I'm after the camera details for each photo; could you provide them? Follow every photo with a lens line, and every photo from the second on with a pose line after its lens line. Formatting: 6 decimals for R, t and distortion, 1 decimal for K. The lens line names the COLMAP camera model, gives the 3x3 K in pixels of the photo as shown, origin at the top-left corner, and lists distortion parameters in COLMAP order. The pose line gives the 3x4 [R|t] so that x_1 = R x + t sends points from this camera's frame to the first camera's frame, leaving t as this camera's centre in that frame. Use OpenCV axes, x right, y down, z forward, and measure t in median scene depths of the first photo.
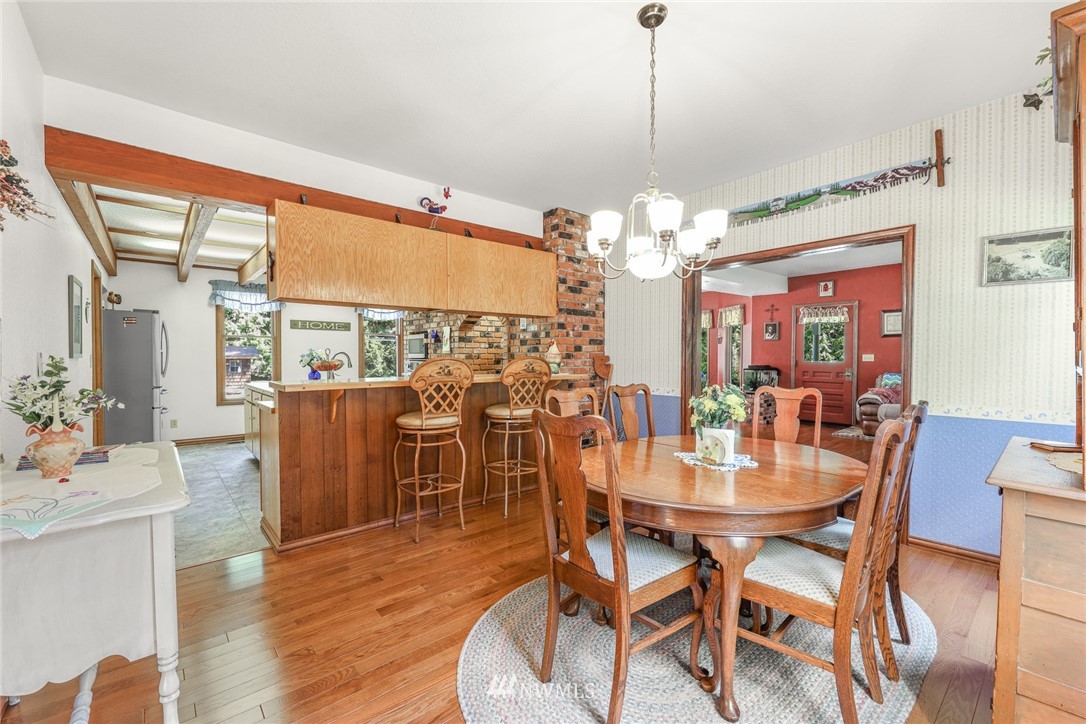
lens RADIAL K [[452.7, 0, 543.0], [0, 452.7, 362.0], [0, 0, 1]] dist [-0.000213, -0.000161]
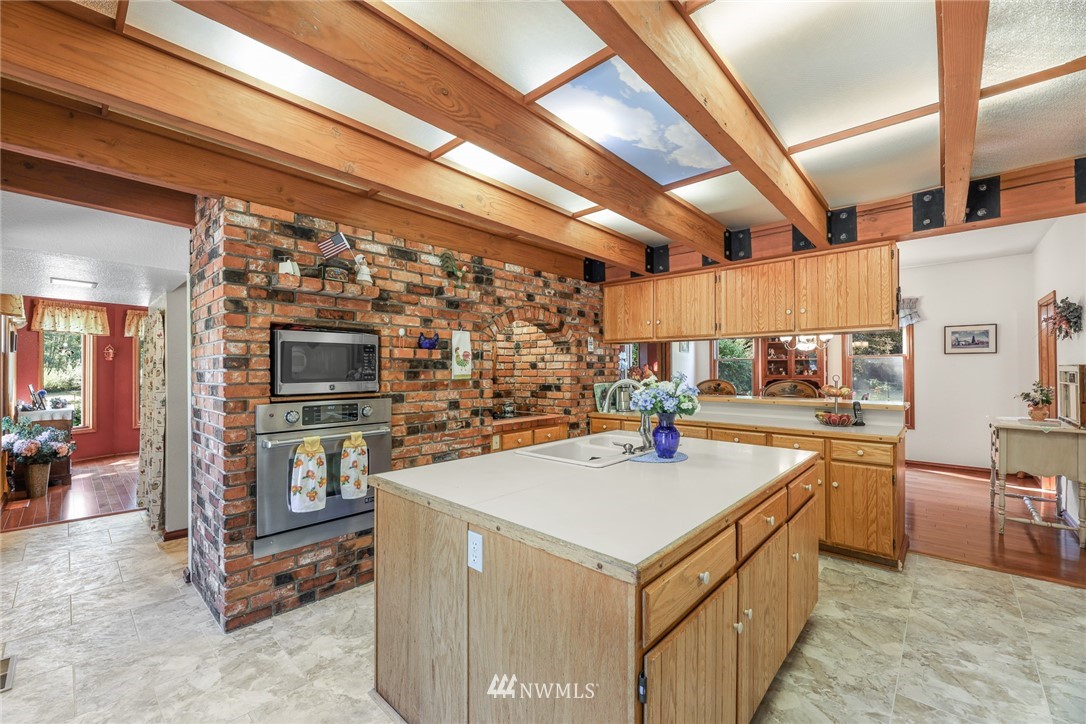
lens RADIAL K [[435.4, 0, 541.4], [0, 435.4, 368.3], [0, 0, 1]] dist [-0.001485, -0.000207]
pose [[-0.107799, 0.002641, 0.994169, -0.733168], [0.013803, 0.999904, -0.001160, -0.029544], [-0.994077, 0.013598, -0.107825, 0.933749]]
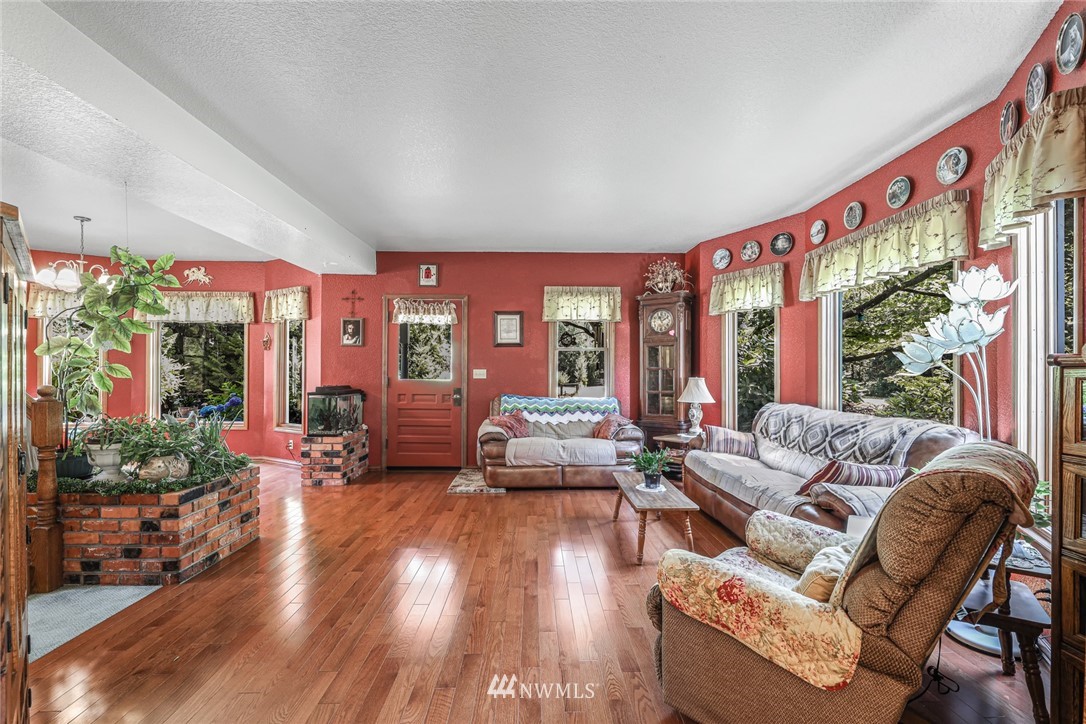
lens RADIAL K [[468.9, 0, 541.5], [0, 468.9, 368.8], [0, 0, 1]] dist [-0.000659, -0.000086]
pose [[0.637731, 0.006179, 0.770234, 0.234885], [0.006526, 0.999889, -0.013425, -0.007788], [-0.770231, 0.013588, 0.637620, 0.528989]]
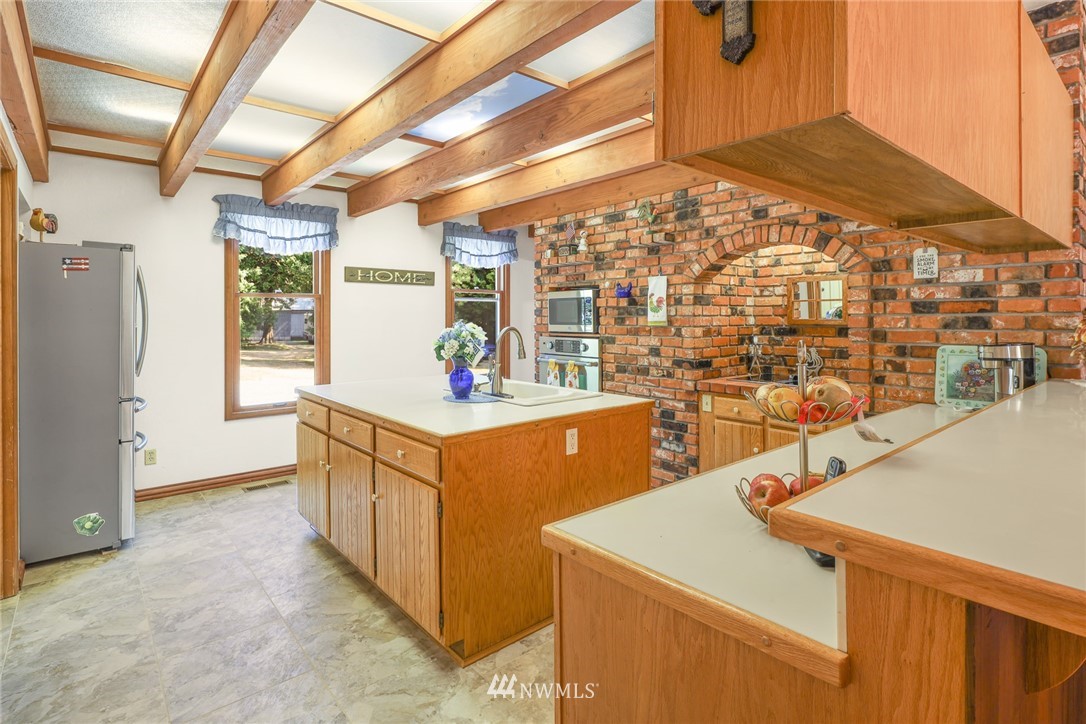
lens RADIAL K [[535.8, 0, 547.2], [0, 535.8, 318.5], [0, 0, 1]] dist [0.000395, -0.002123]
pose [[0.999989, -0.004544, -0.001410, -0.334060], [0.004534, 0.999963, -0.007358, -0.022998], [0.001444, 0.007351, 0.999972, 0.351115]]
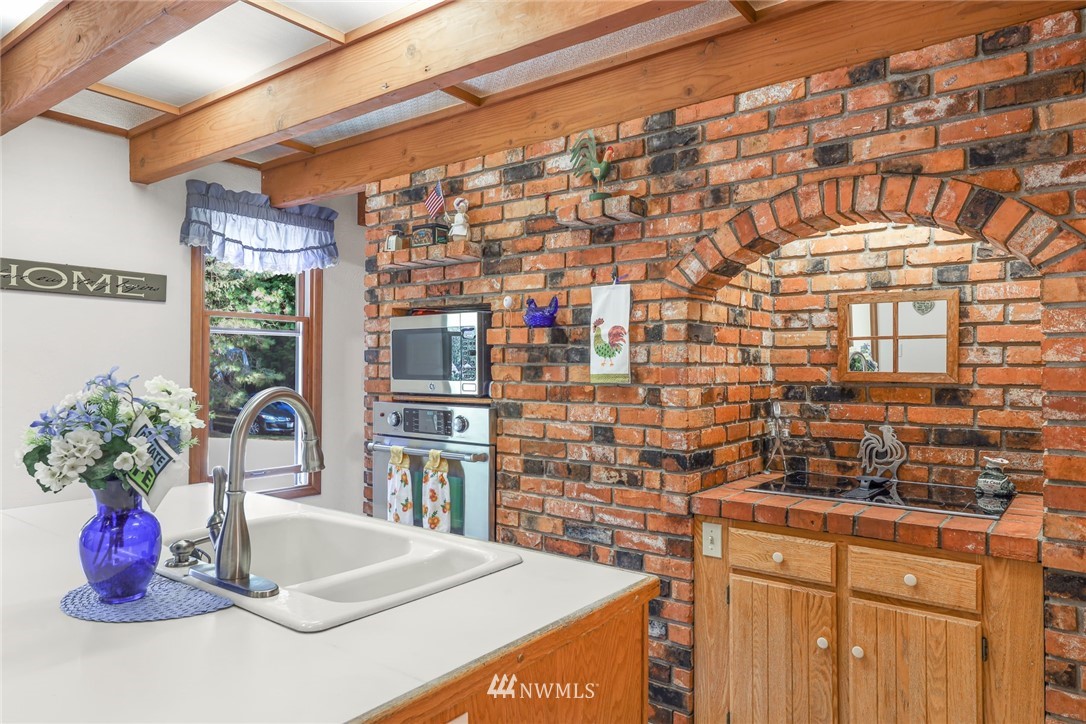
lens RADIAL K [[705.7, 0, 541.9], [0, 705.7, 365.7], [0, 0, 1]] dist [0.008131, -0.000257]
pose [[0.979606, 0.003468, 0.200896, -0.328807], [-0.001180, 0.999933, -0.011509, -0.024096], [-0.200923, 0.011037, 0.979545, 0.577151]]
